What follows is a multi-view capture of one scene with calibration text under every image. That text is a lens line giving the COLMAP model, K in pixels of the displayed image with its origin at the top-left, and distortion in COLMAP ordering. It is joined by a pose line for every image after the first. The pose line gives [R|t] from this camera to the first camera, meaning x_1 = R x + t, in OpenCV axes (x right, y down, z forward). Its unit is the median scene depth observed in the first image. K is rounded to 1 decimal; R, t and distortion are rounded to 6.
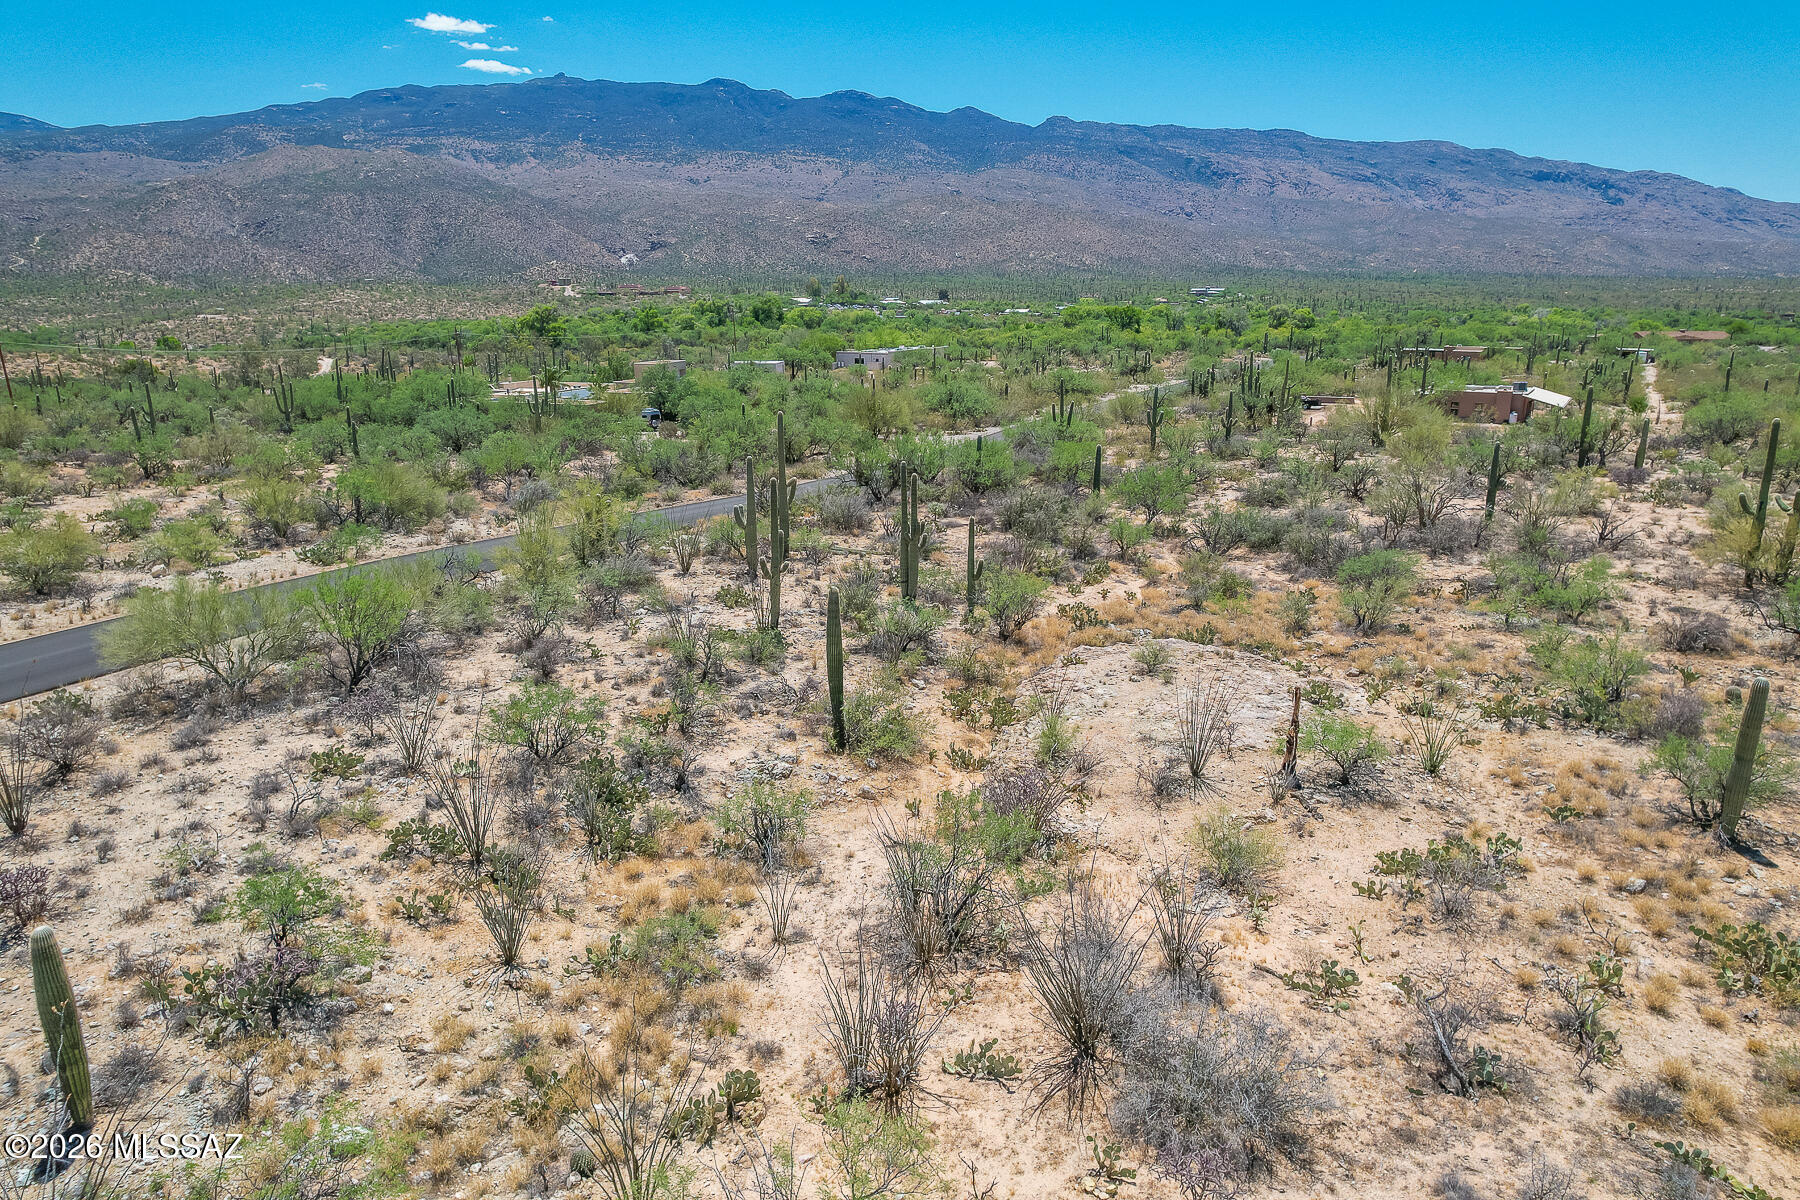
lens RADIAL K [[1153.2, 0, 901.5], [0, 1153.2, 601.3], [0, 0, 1]] dist [-0.083296, 0.075584]
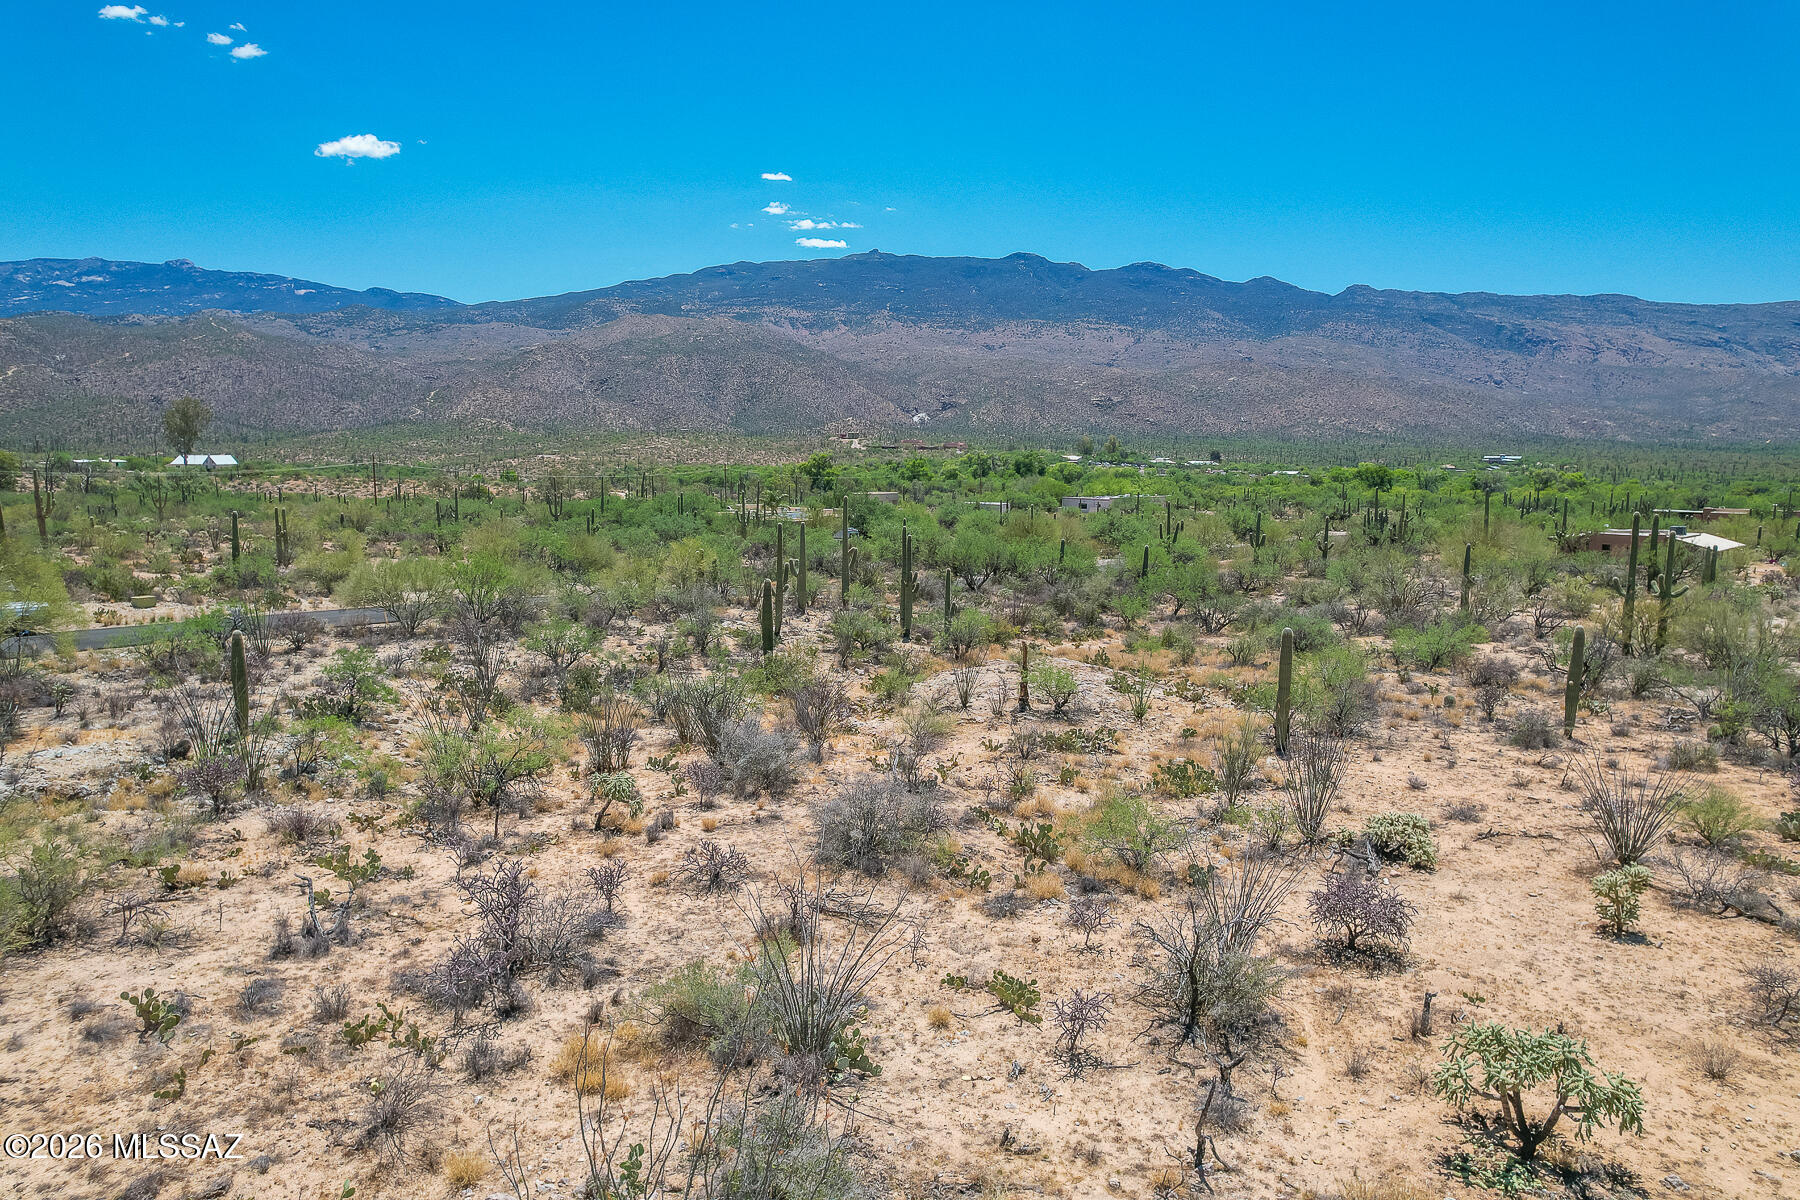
lens RADIAL K [[1152.6, 0, 899.8], [0, 1152.6, 605.7], [0, 0, 1]] dist [-0.083089, 0.073379]
pose [[0.969334, 0.051079, -0.240380, 0.028260], [-0.082177, 0.989223, -0.121177, 0.011402], [0.231600, 0.137214, 0.963086, -0.022829]]
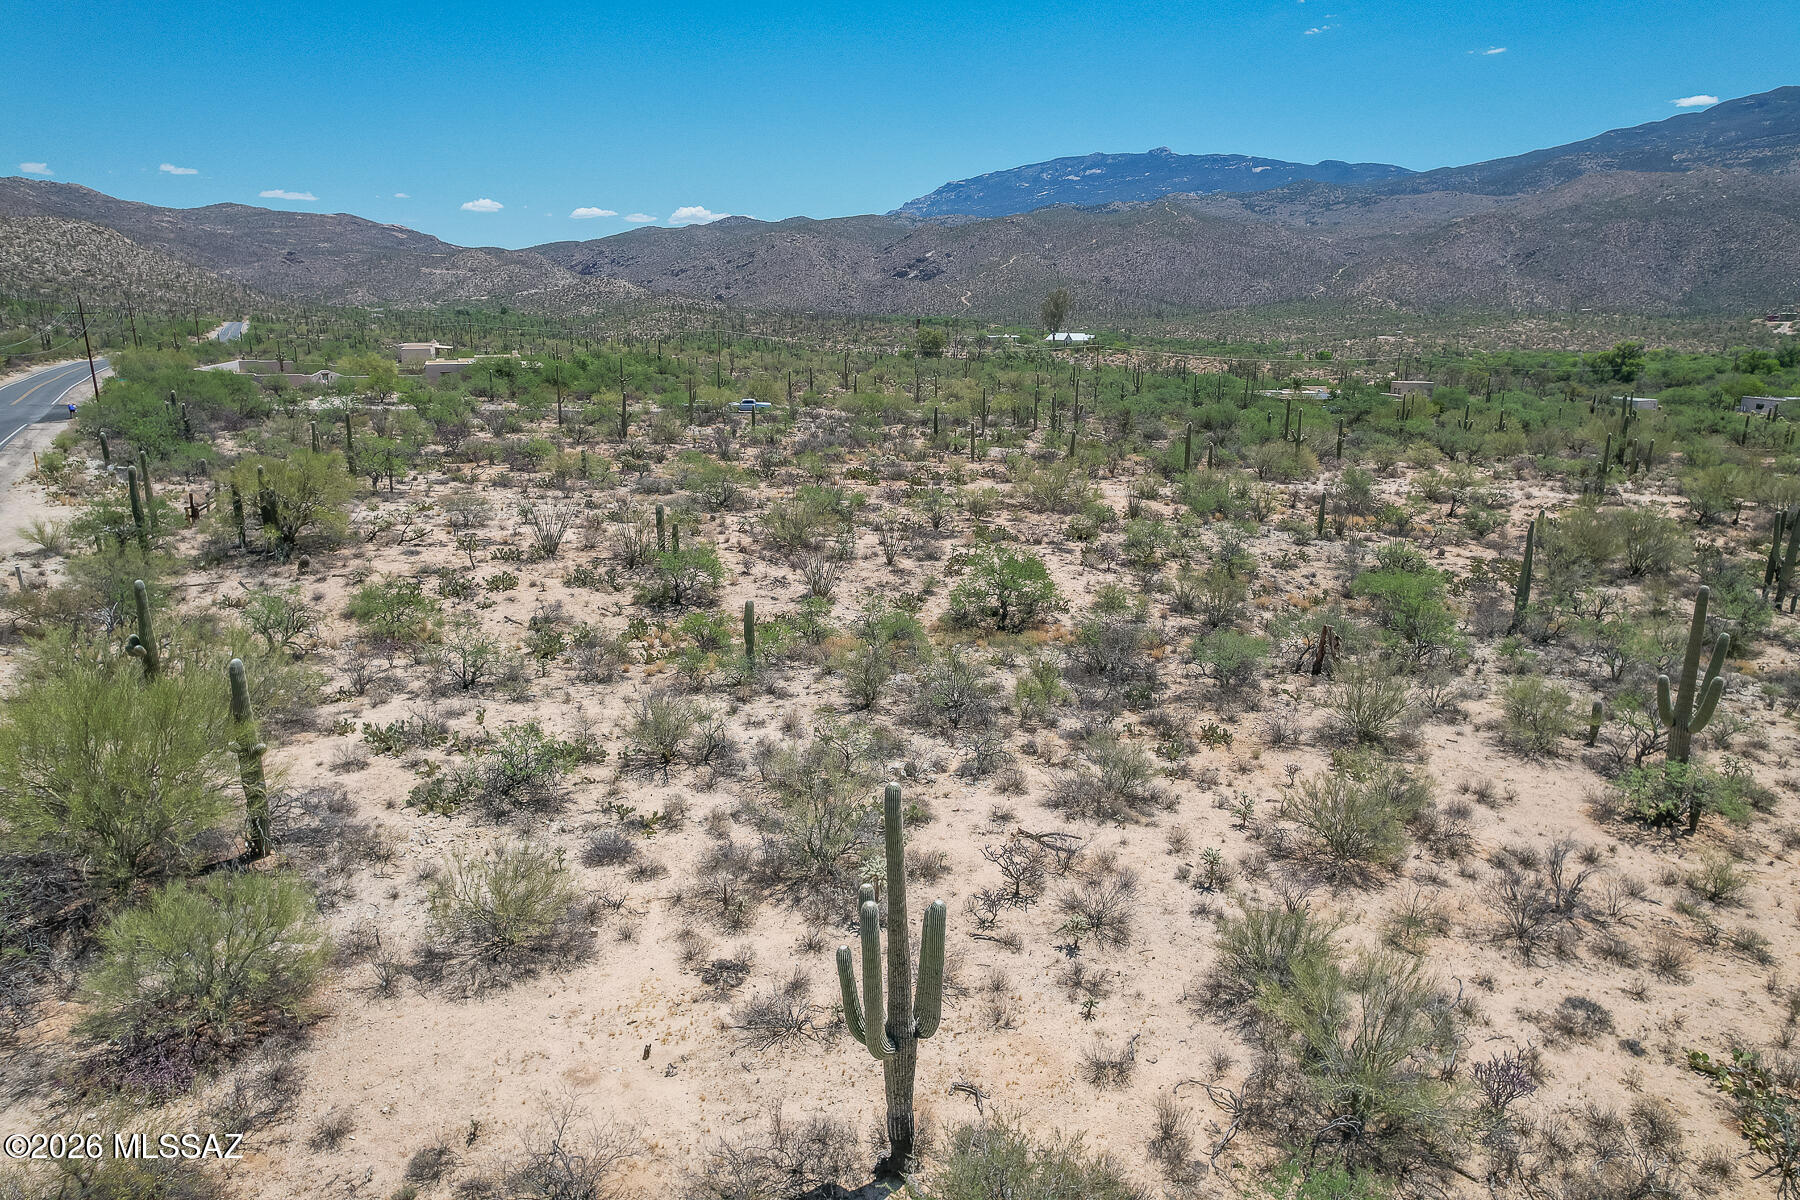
lens RADIAL K [[1153.2, 0, 901.5], [0, 1153.2, 601.3], [0, 0, 1]] dist [-0.083296, 0.075584]
pose [[0.526468, 0.220417, -0.821126, 0.198975], [-0.237563, 0.965477, 0.106851, 0.014429], [0.816330, 0.138815, 0.560656, -0.073322]]
